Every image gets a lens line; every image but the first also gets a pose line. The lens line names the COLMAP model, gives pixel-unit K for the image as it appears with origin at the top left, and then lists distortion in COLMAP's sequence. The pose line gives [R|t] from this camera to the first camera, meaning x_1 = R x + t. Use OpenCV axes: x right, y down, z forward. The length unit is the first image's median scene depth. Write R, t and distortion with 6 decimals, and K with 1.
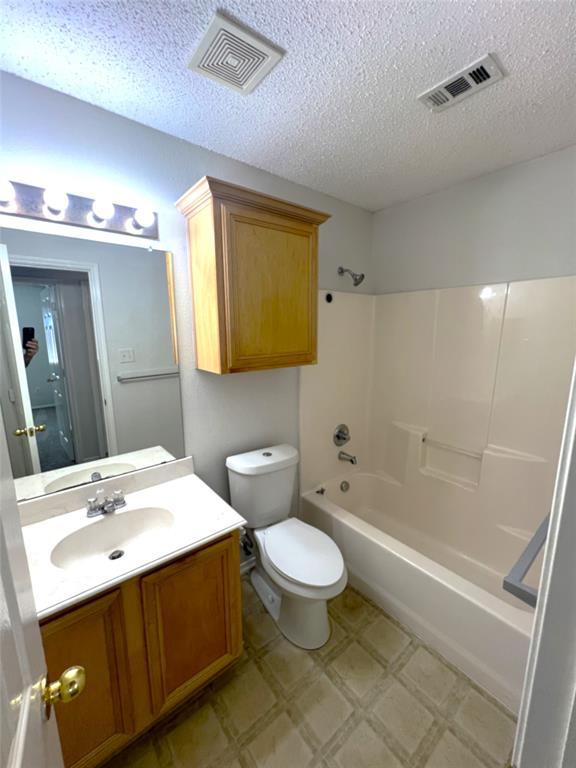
lens RADIAL K [[307.1, 0, 289.6], [0, 307.1, 384.0], [0, 0, 1]] dist [-0.000164, 0.000759]
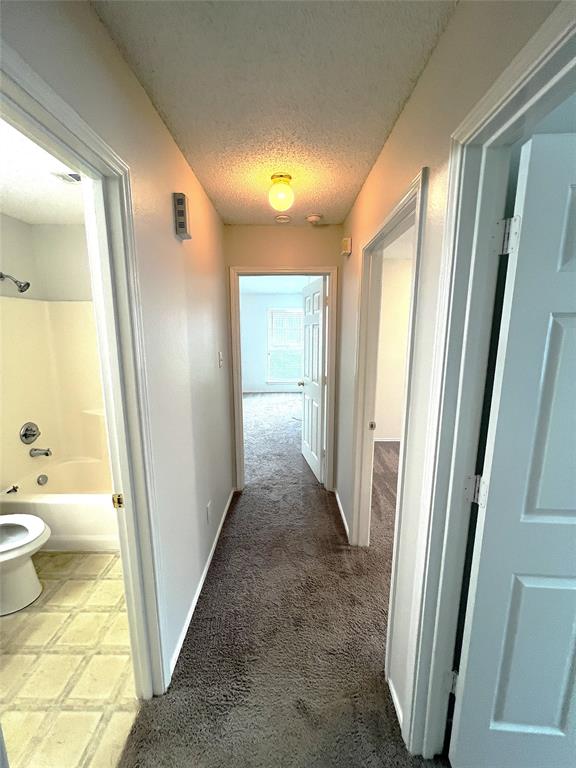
lens RADIAL K [[307.1, 0, 292.6], [0, 307.1, 381.9], [0, 0, 1]] dist [-0.000164, 0.000759]
pose [[0.635353, -0.130447, 0.761124, -0.038182], [0.131685, 0.989495, 0.059662, 0.048484], [-0.760911, 0.062322, 0.645856, -0.389265]]
